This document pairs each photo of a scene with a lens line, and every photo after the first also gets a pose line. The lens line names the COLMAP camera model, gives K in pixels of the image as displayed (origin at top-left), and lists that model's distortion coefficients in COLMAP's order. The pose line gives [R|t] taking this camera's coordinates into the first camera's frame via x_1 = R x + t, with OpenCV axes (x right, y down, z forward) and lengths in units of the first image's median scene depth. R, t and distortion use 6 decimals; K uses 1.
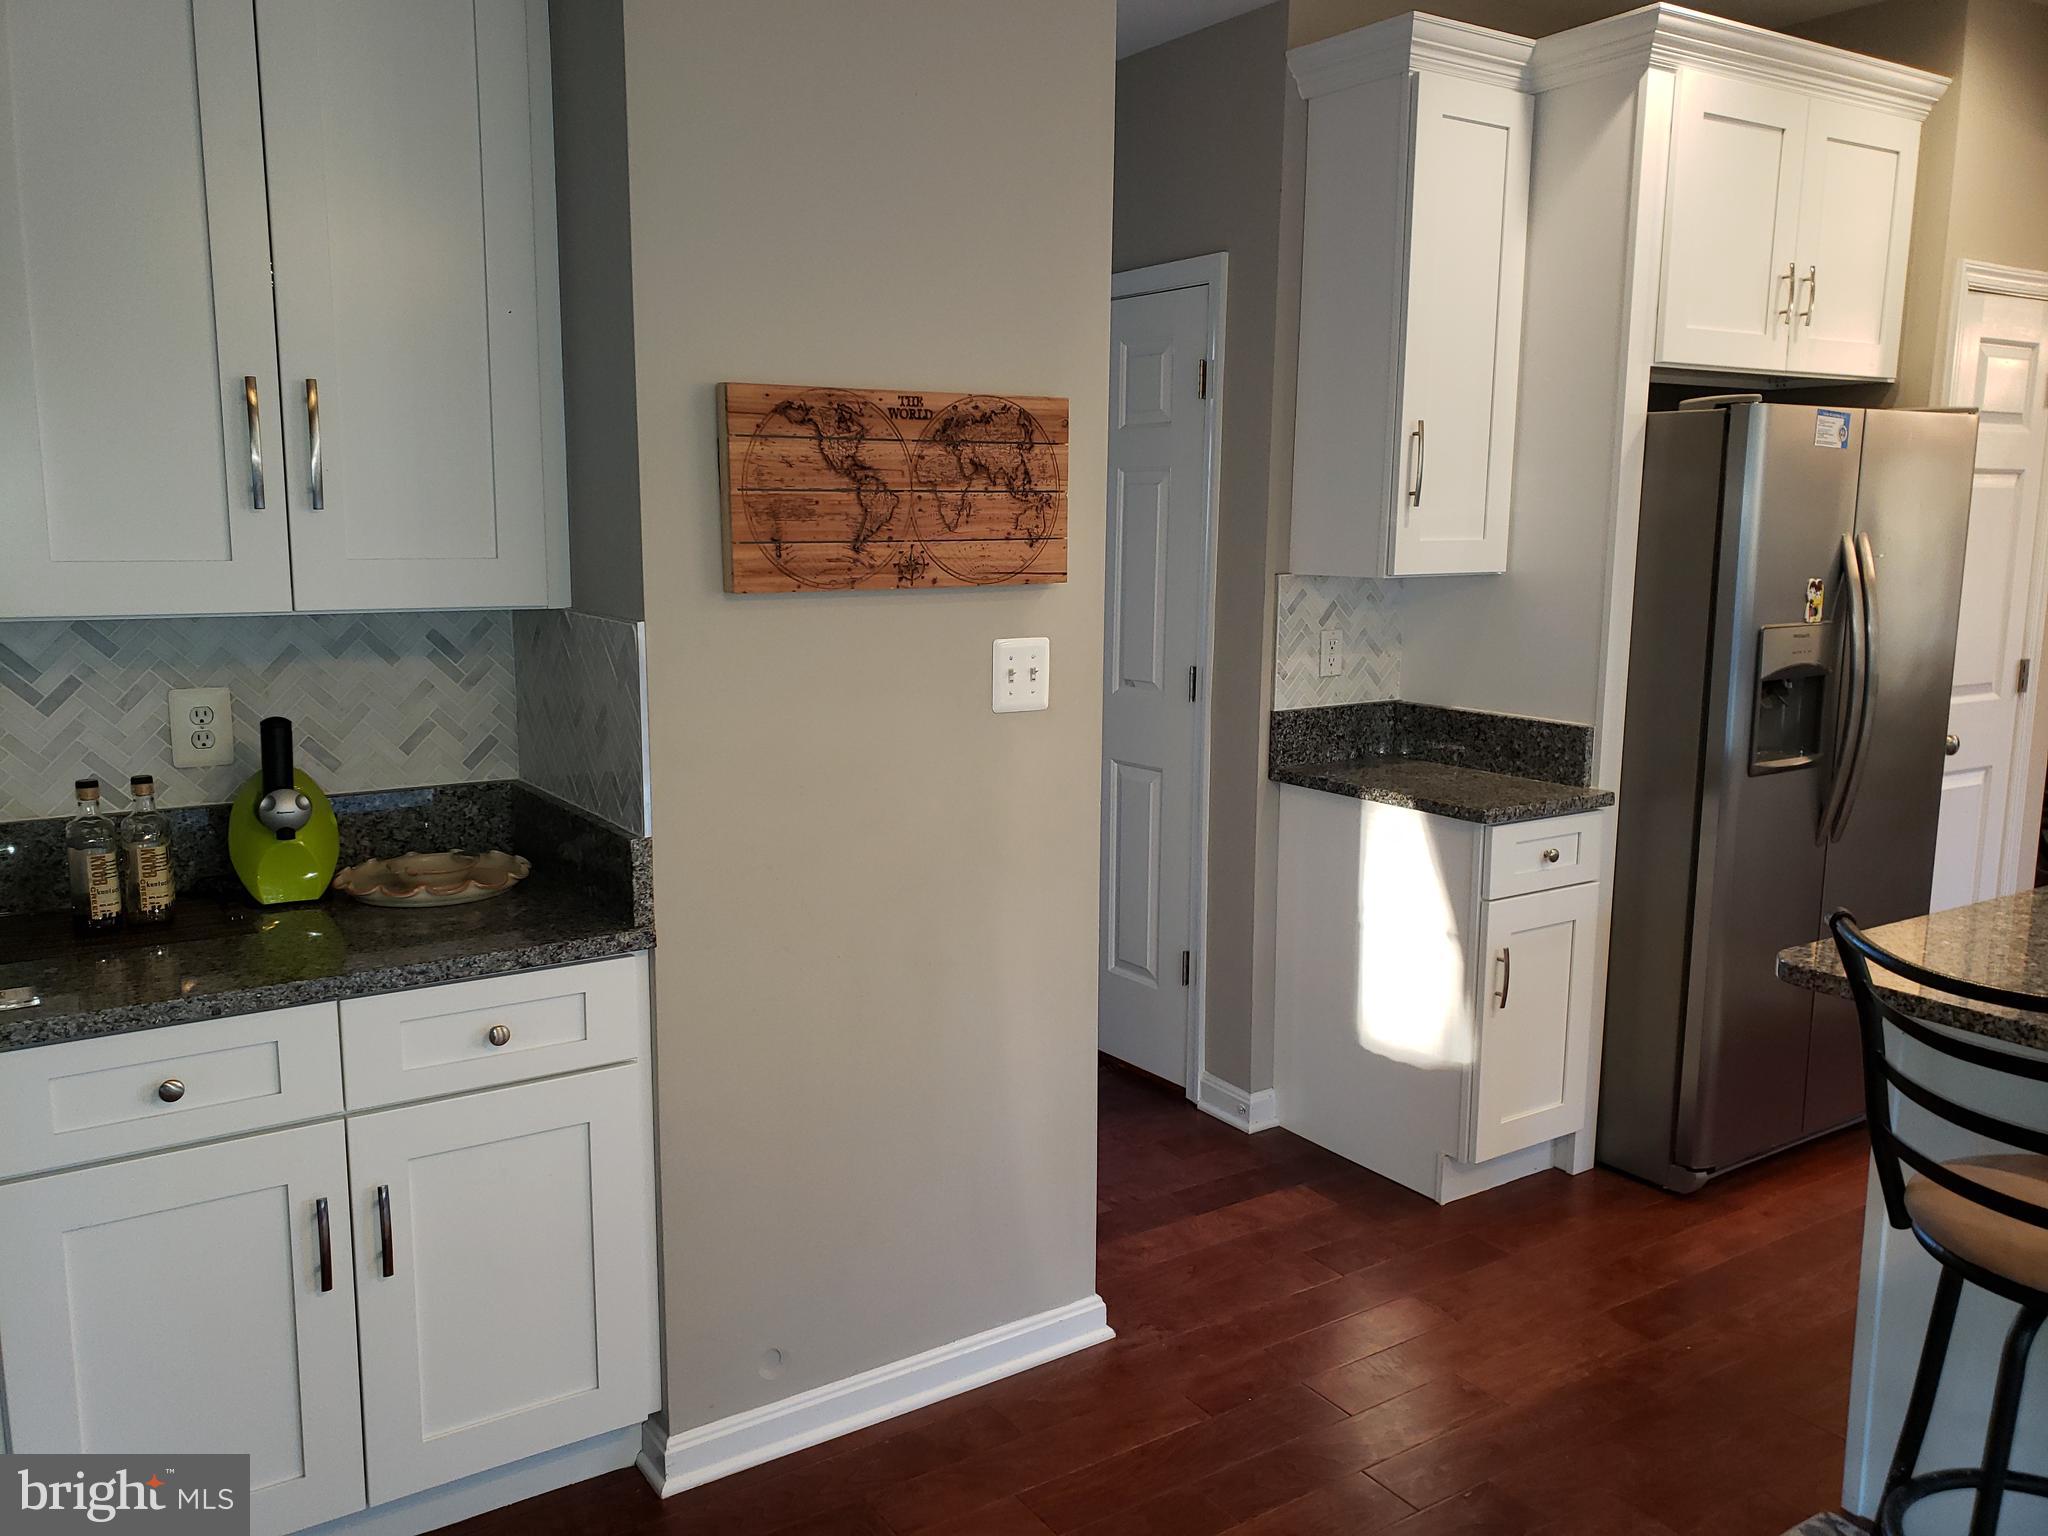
lens RADIAL K [[1588.1, 0, 1020.2], [0, 1588.1, 771.9], [0, 0, 1]] dist [0.045395, -0.001311]
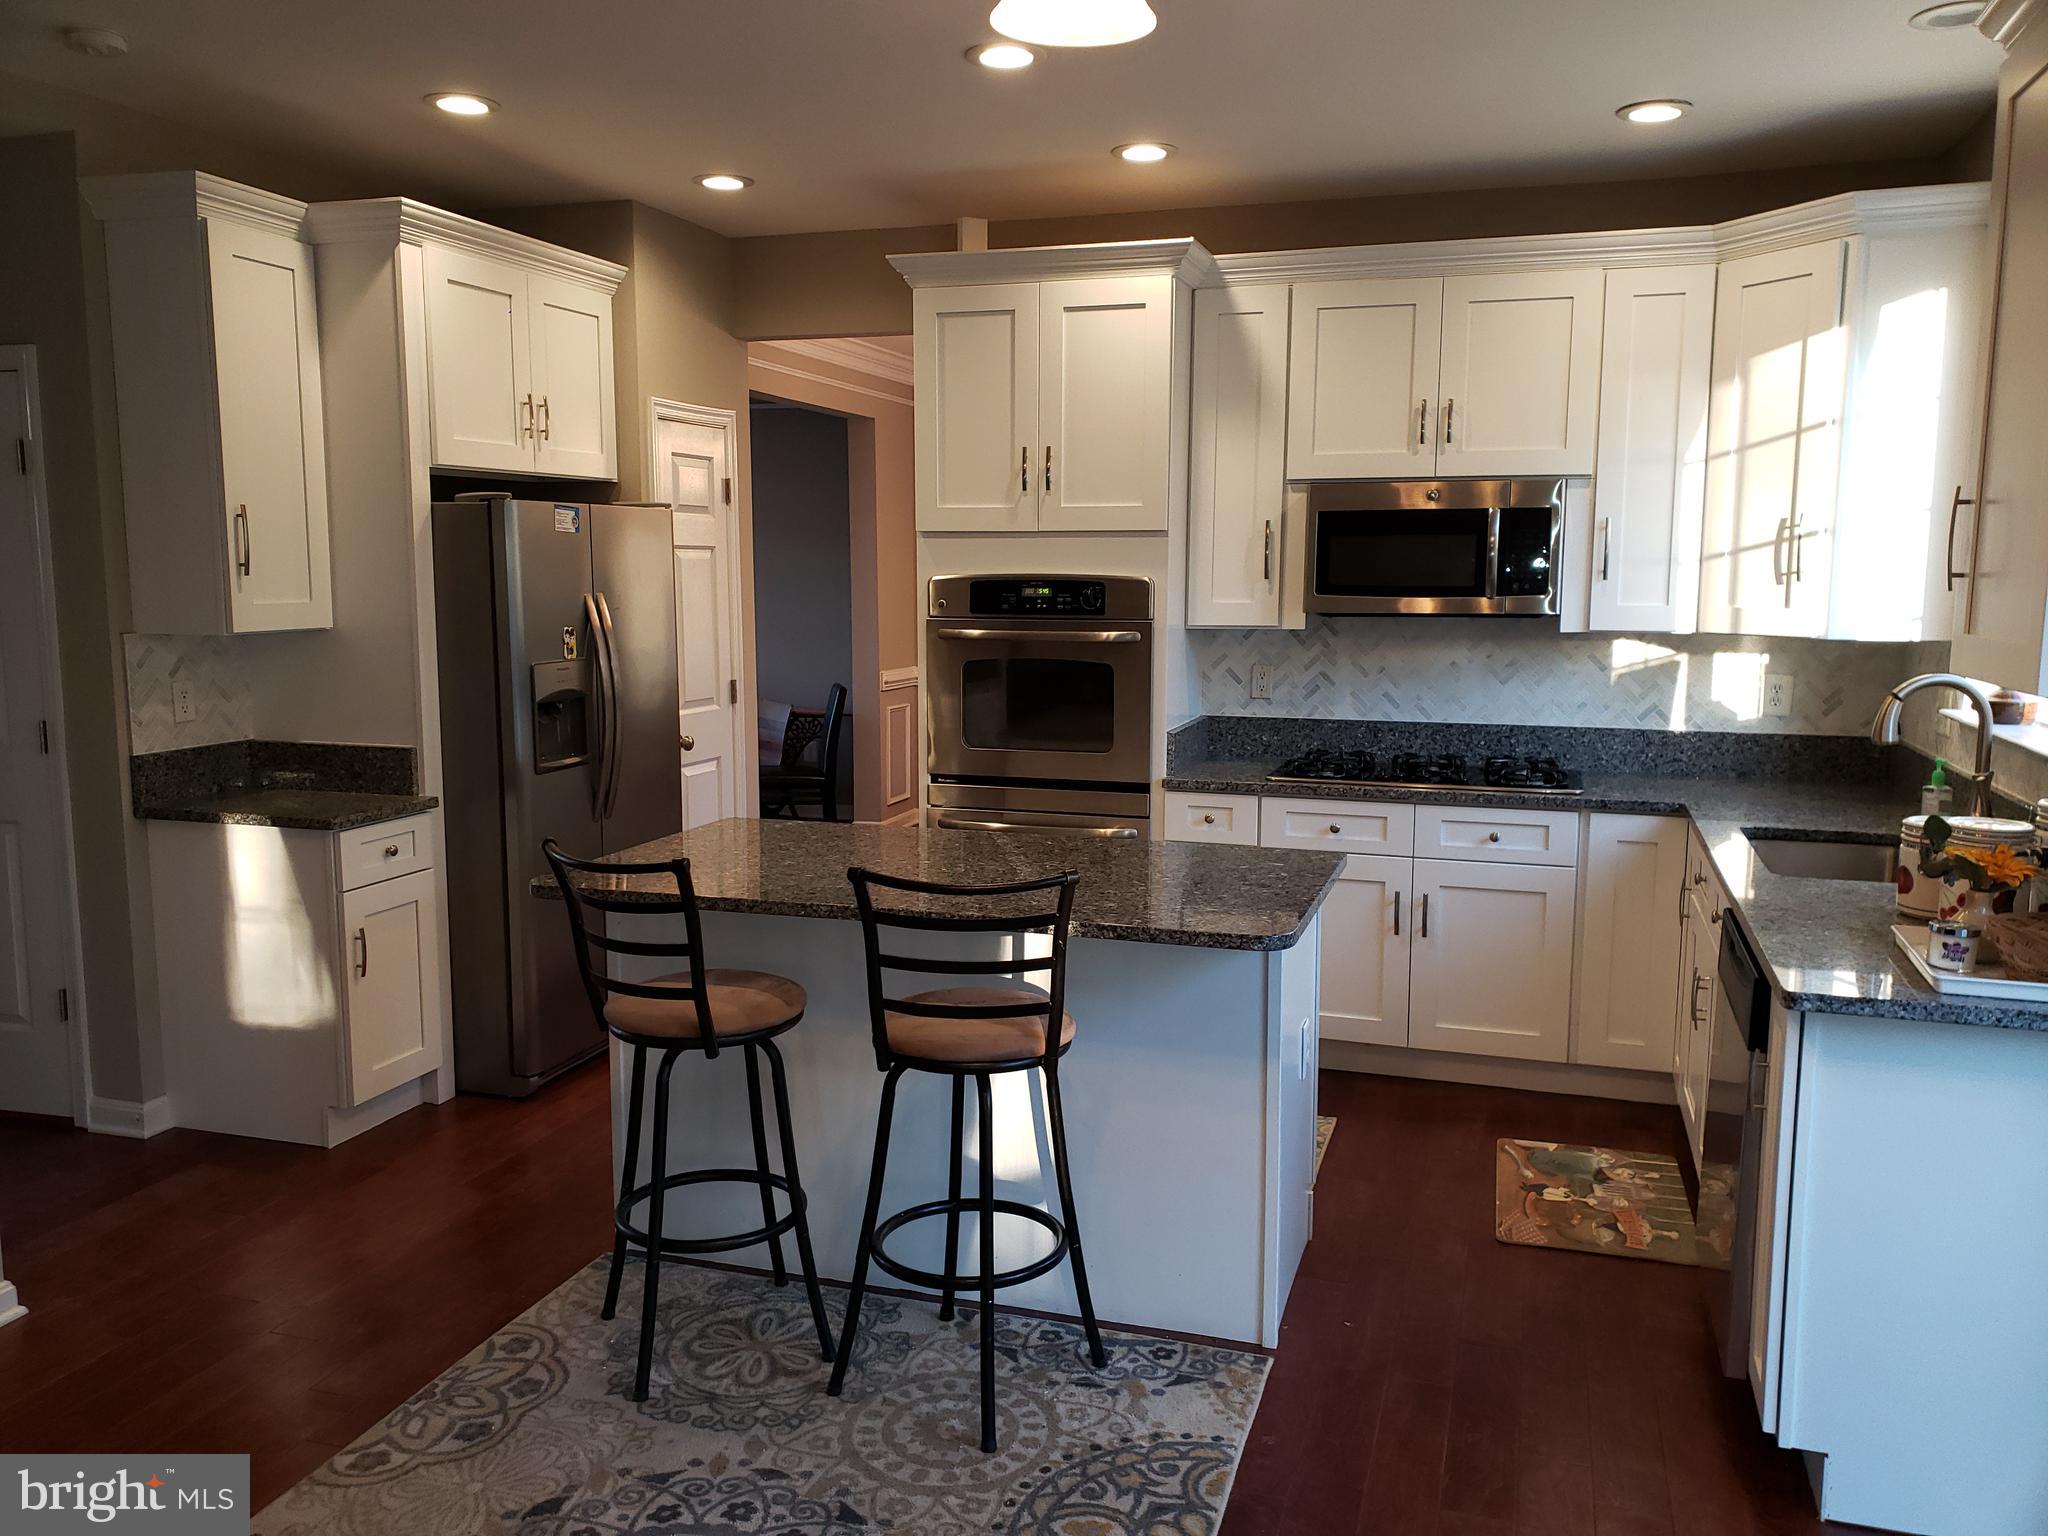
lens RADIAL K [[1619.8, 0, 1035.3], [0, 1619.8, 771.1], [0, 0, 1]] dist [-0.002261, 0.039585]
pose [[0.786420, -0.084686, 0.611860, -0.043667], [0.101015, 0.994854, 0.007861, 0.029671], [-0.609377, 0.055625, 0.790927, -0.312253]]
